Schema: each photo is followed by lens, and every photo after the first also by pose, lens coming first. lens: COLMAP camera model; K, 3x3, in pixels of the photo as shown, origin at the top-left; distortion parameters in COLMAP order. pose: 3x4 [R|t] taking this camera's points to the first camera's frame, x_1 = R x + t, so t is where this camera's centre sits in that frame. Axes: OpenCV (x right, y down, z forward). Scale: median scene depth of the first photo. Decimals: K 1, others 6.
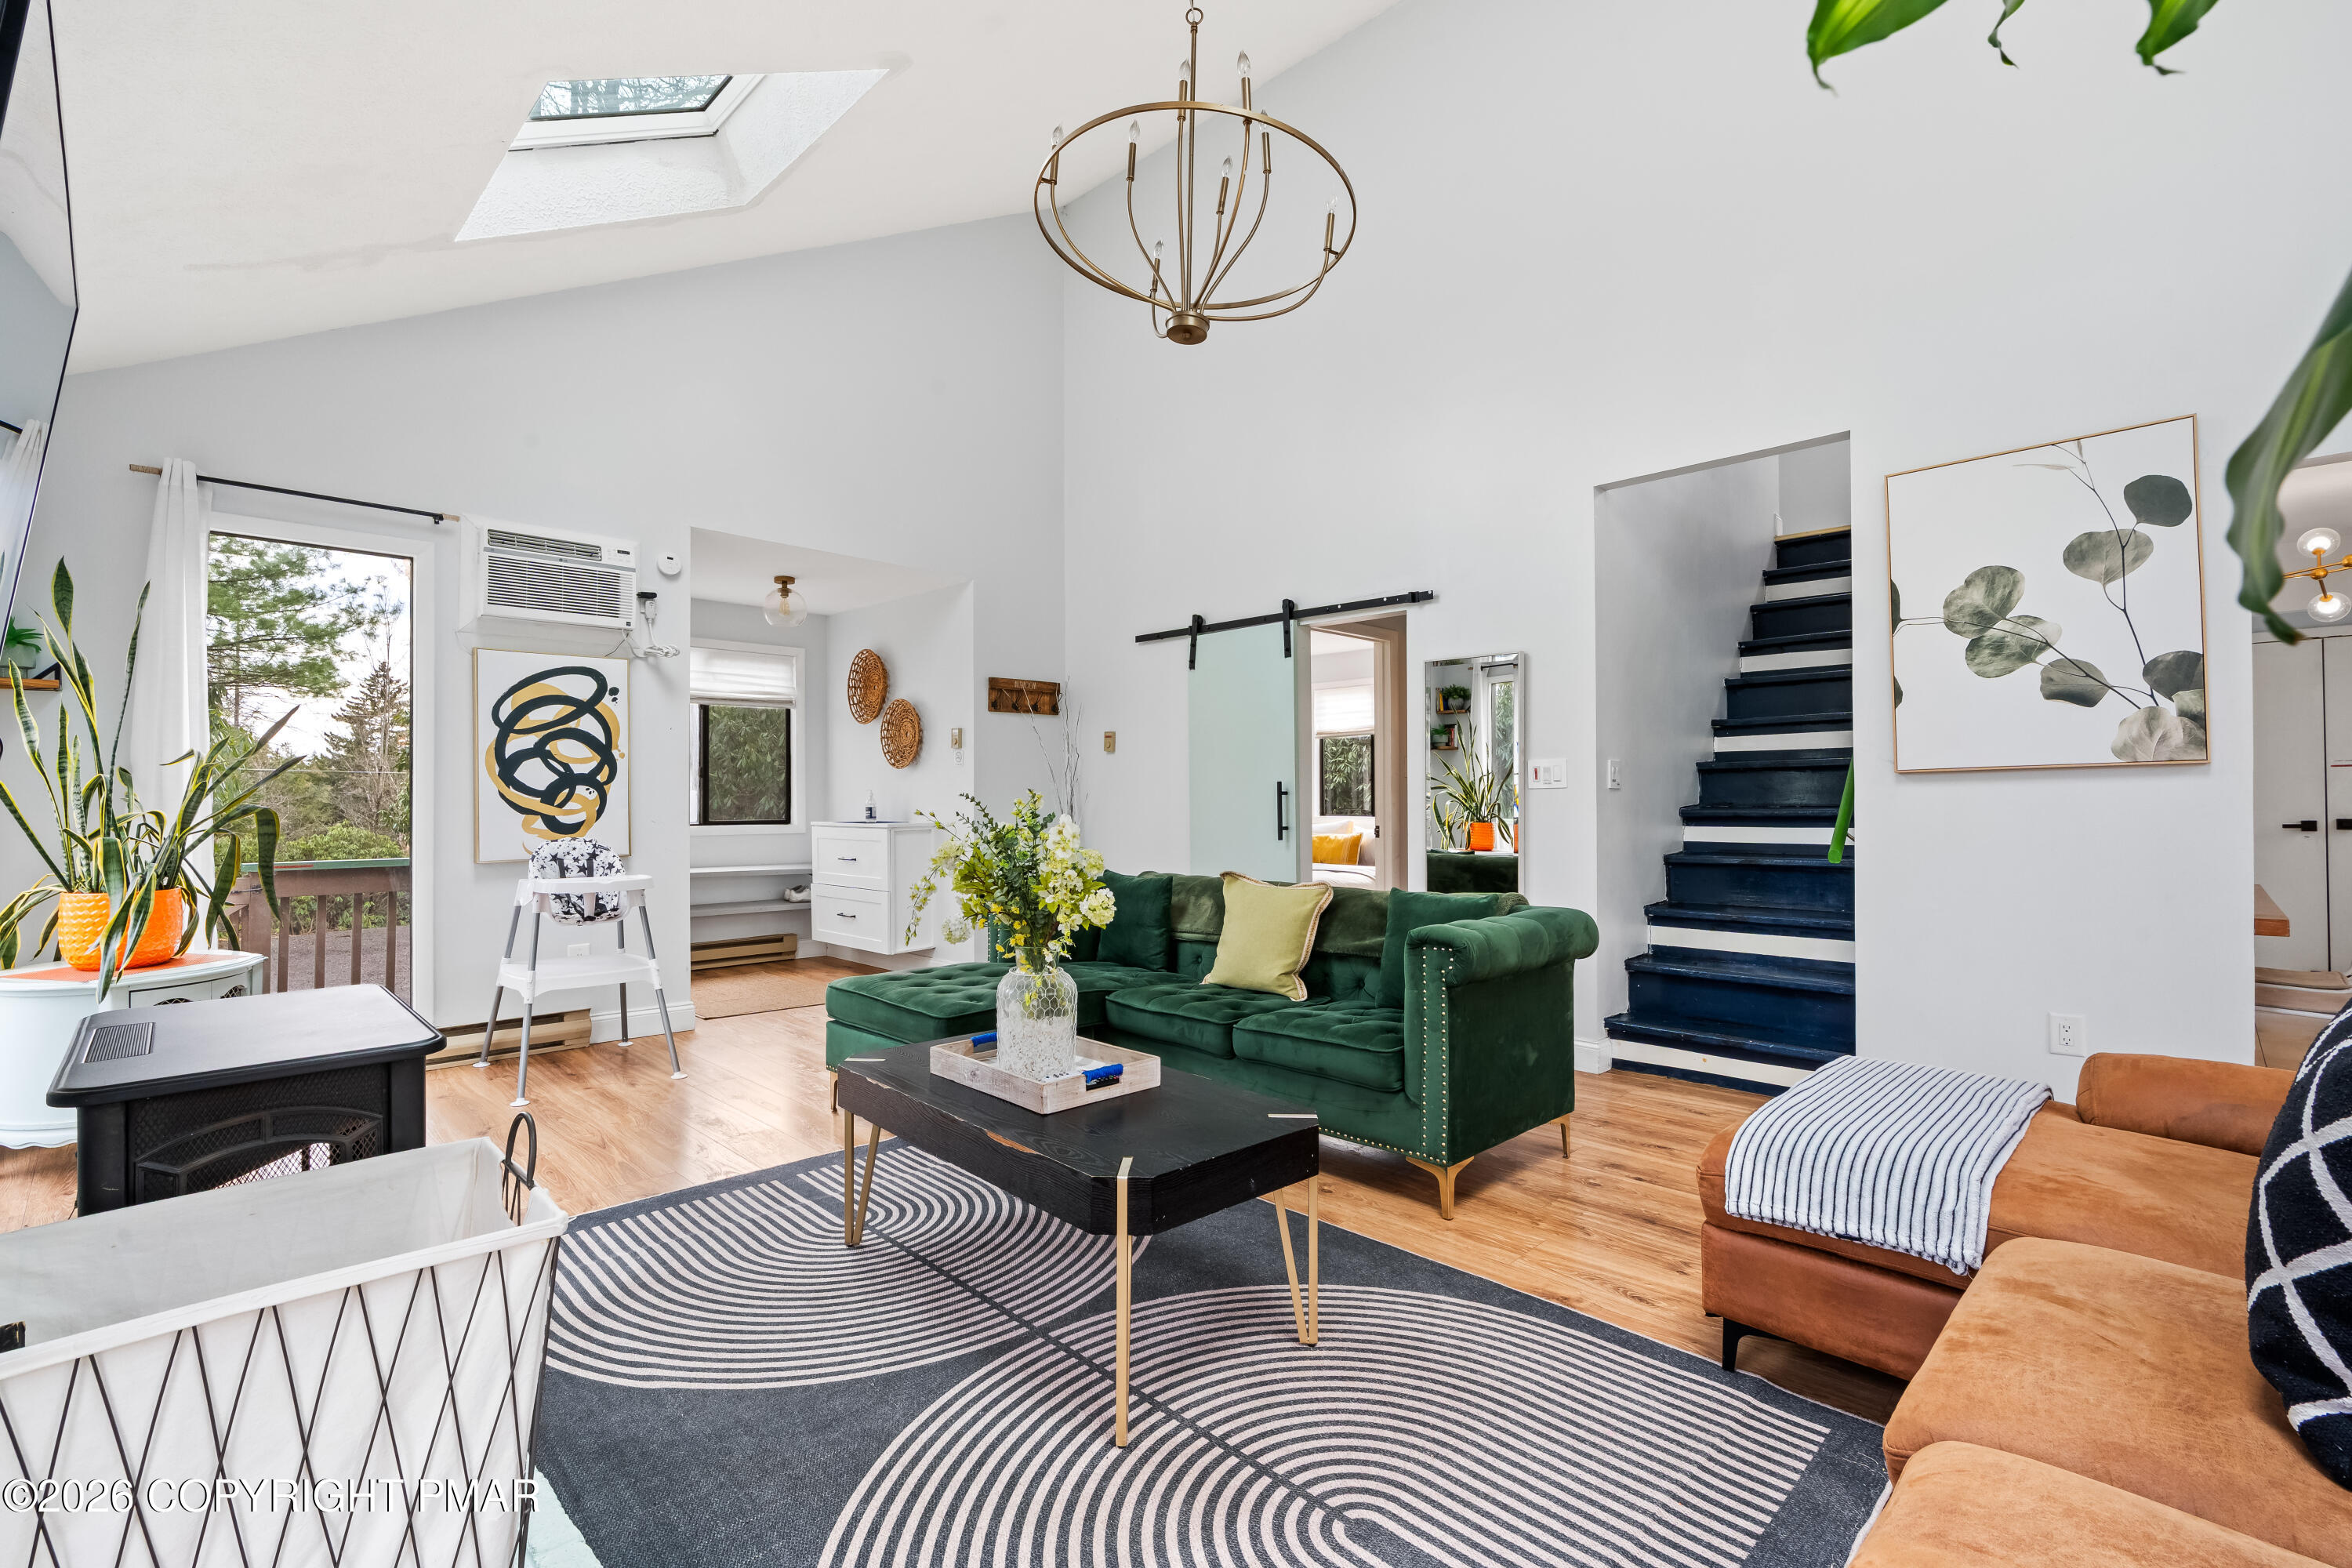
lens RADIAL K [[1057.4, 0, 1180.3], [0, 1057.4, 784.4], [0, 0, 1]] dist [-0.008838, 0.002033]
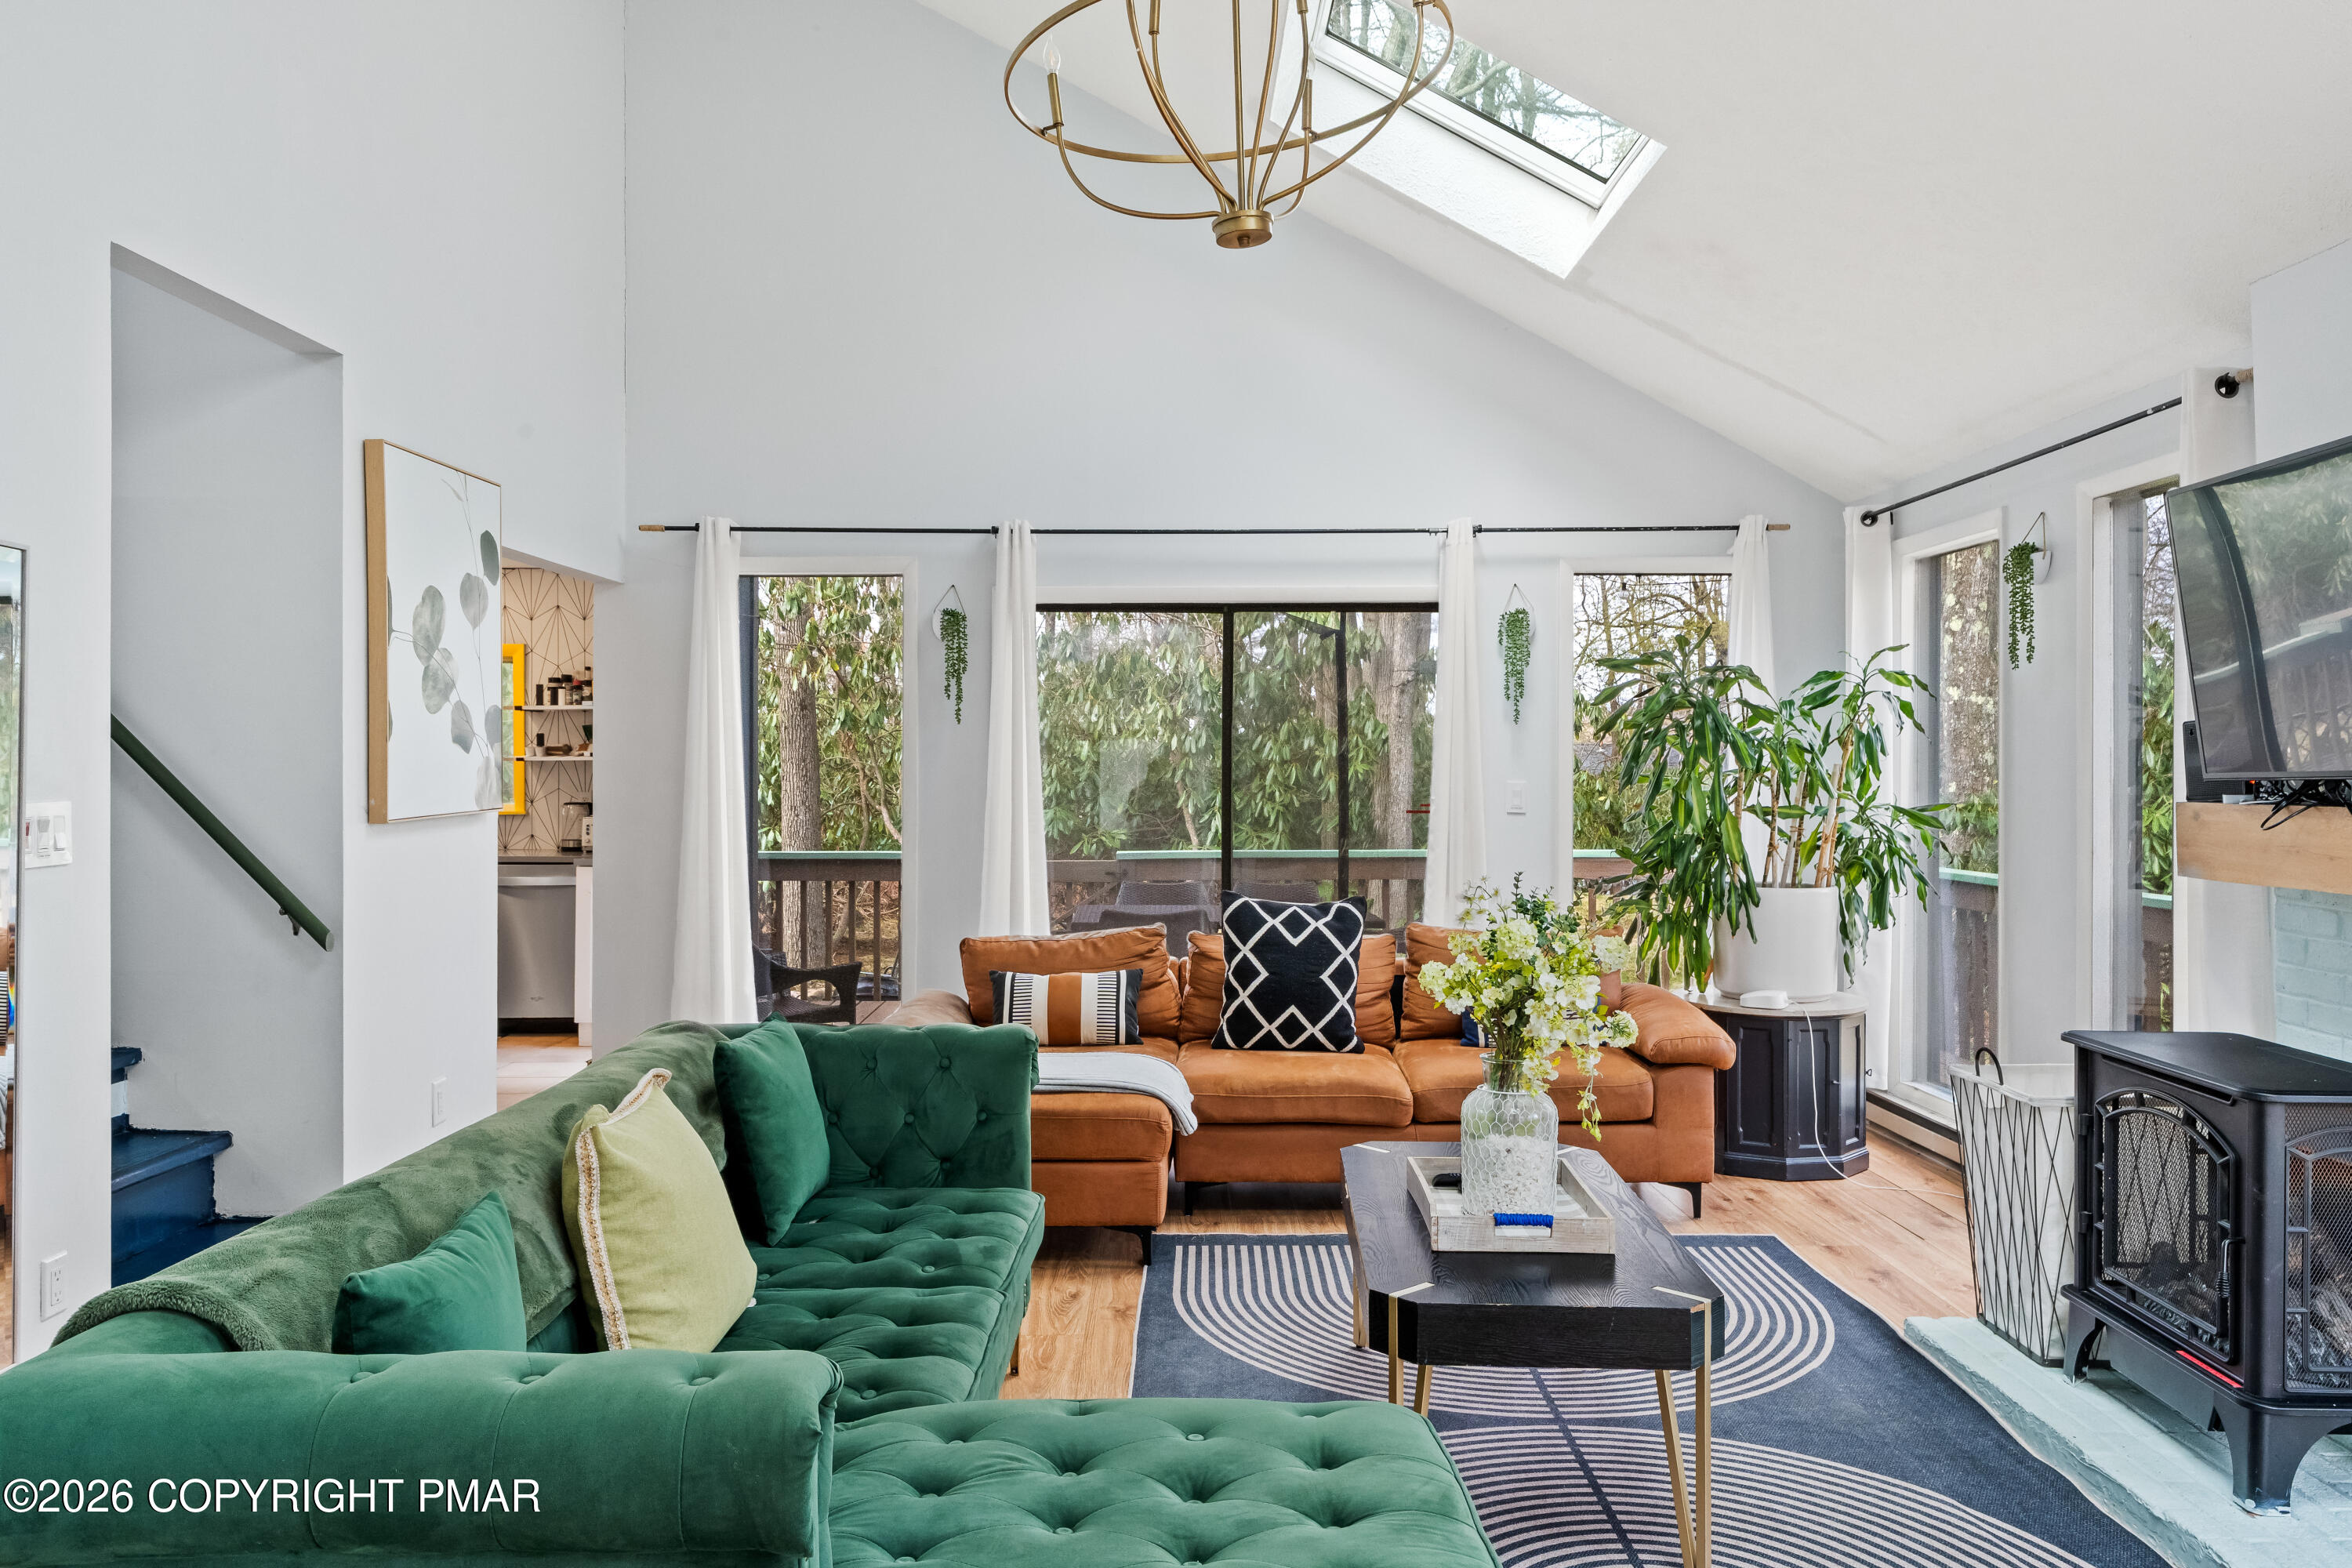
lens RADIAL K [[1633.2, 0, 1173.5], [0, 1633.2, 768.9], [0, 0, 1]] dist [0.003598, -0.000387]
pose [[-0.706372, 0.004609, 0.707825, -0.460121], [-0.004856, 0.999924, -0.011356, -0.031798], [-0.707824, -0.011458, -0.706296, 1.122367]]
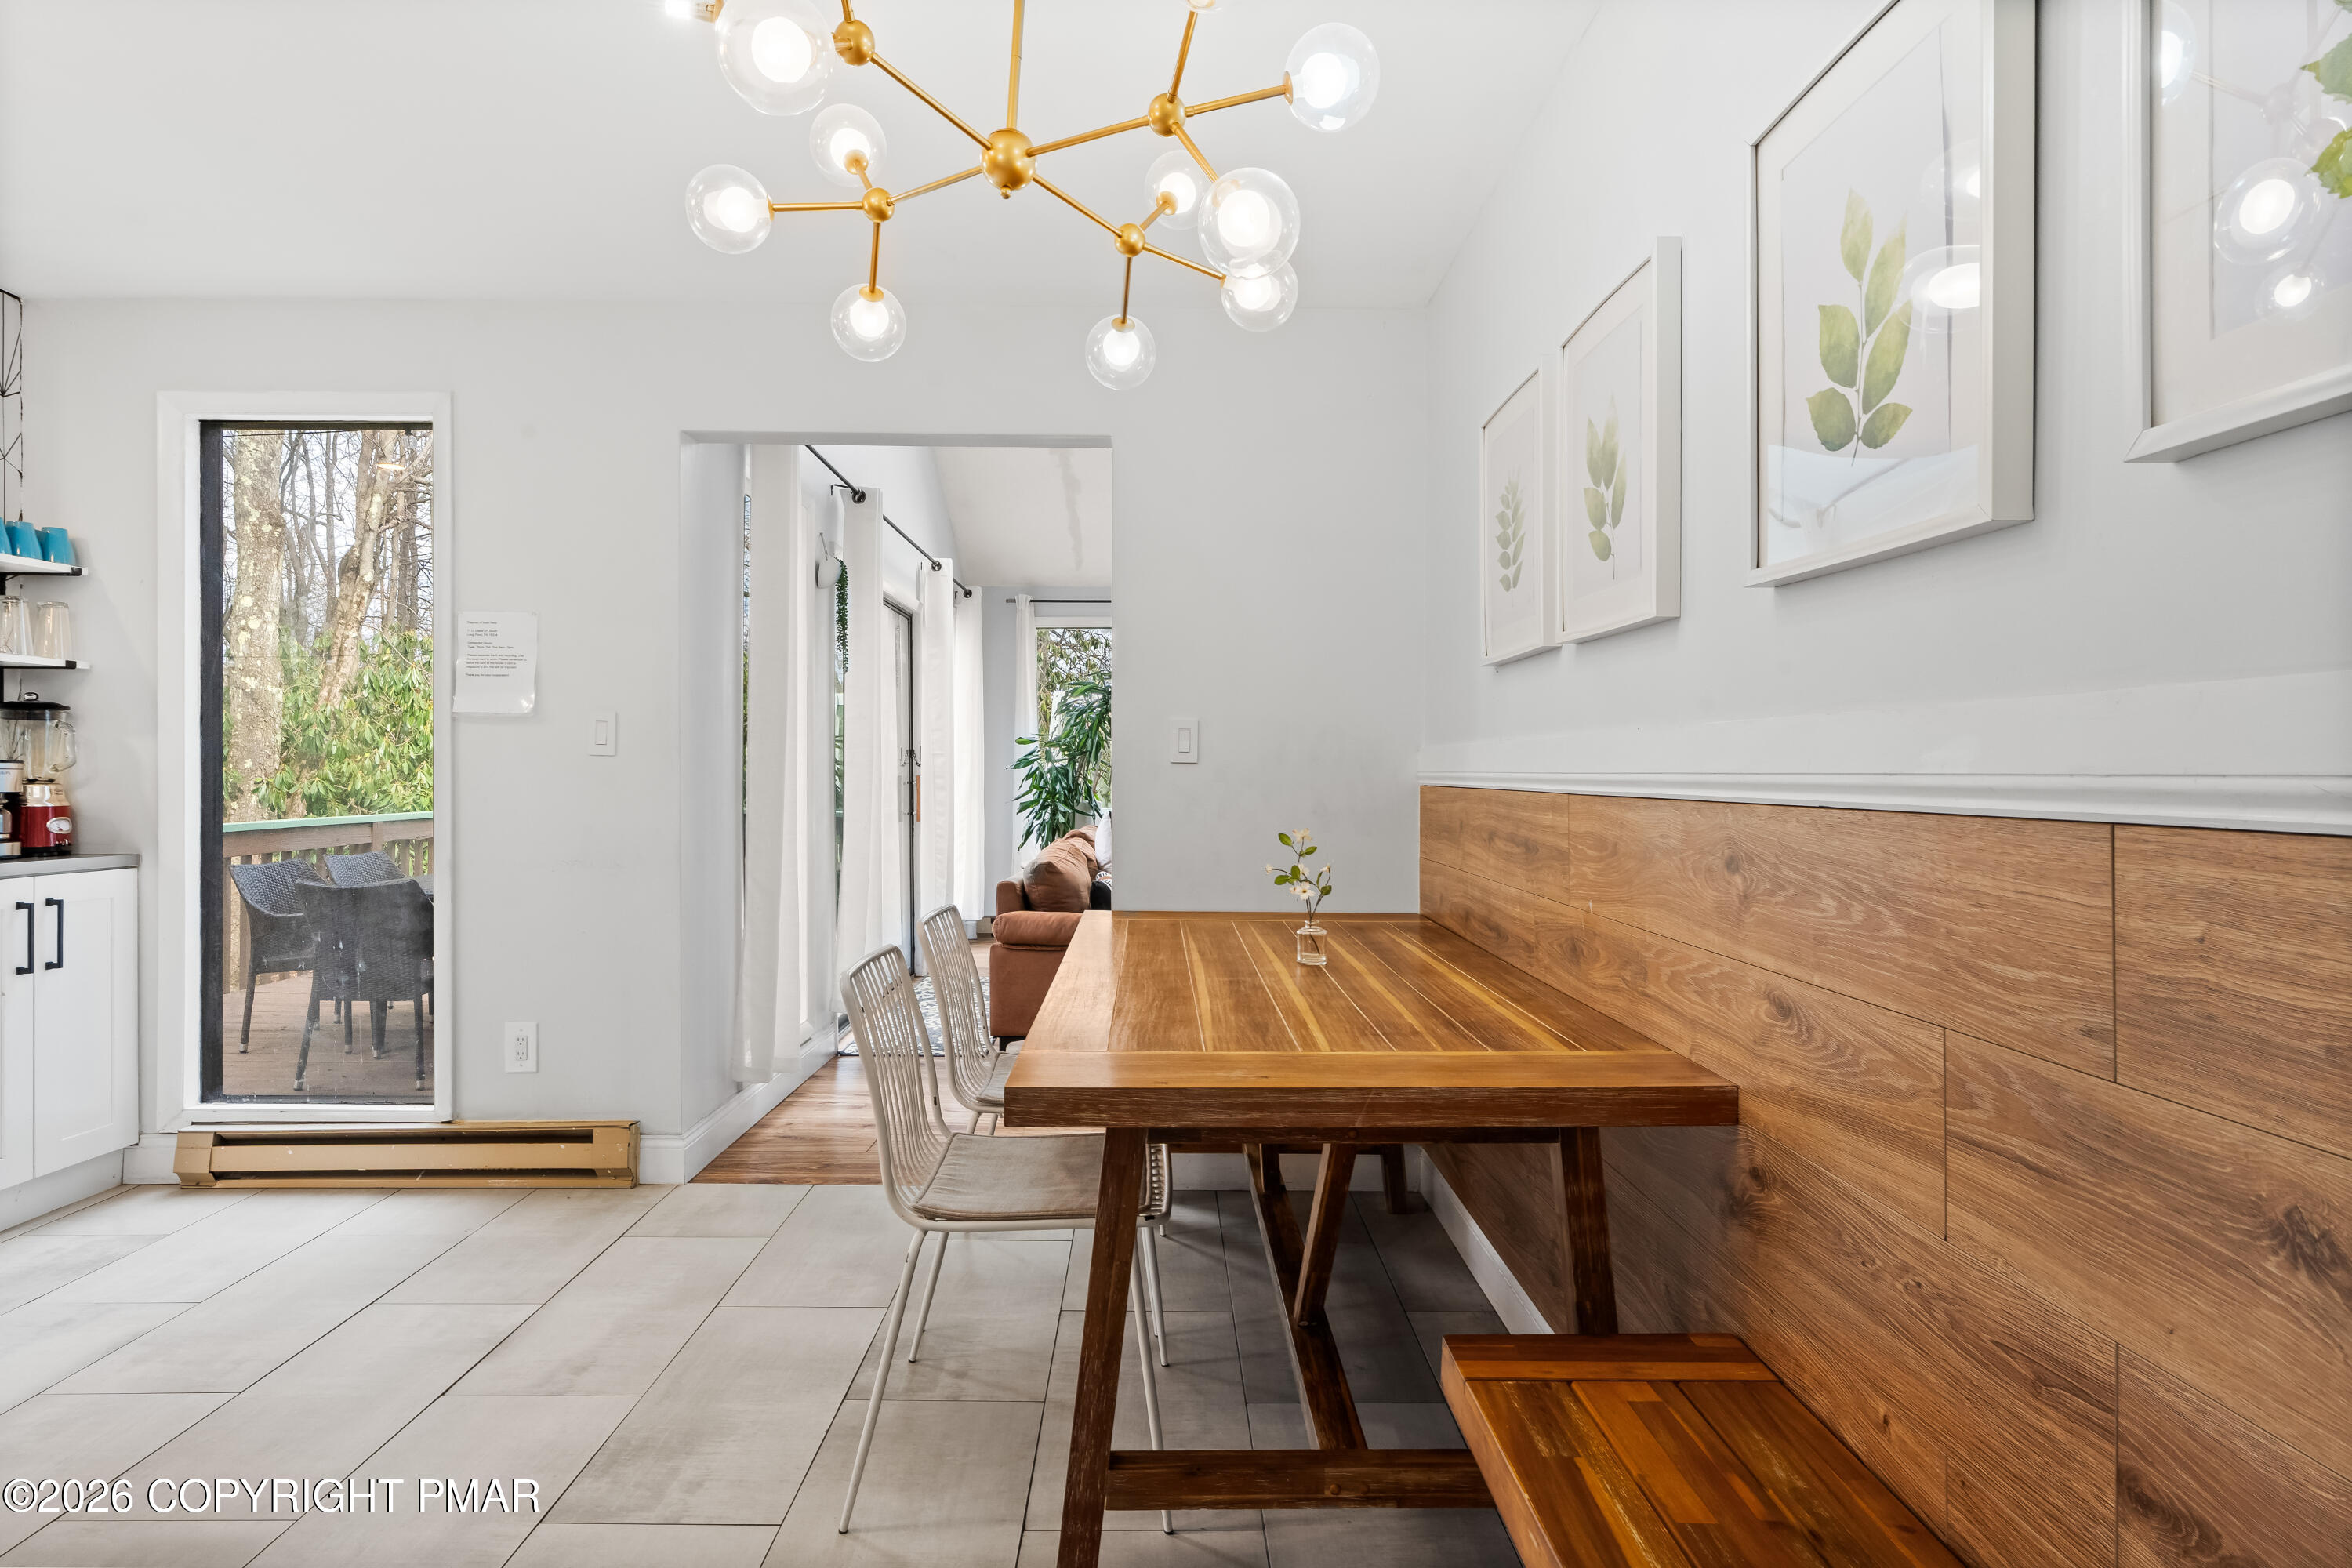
lens RADIAL K [[1221.2, 0, 1162.7], [0, 1221.2, 767.5], [0, 0, 1]] dist [0.001521, 0.001140]
pose [[-0.713165, 0.002222, -0.700992, 1.165470], [0.009273, 0.999937, -0.006264, 0.004897], [0.700934, -0.010967, -0.713141, 1.203134]]
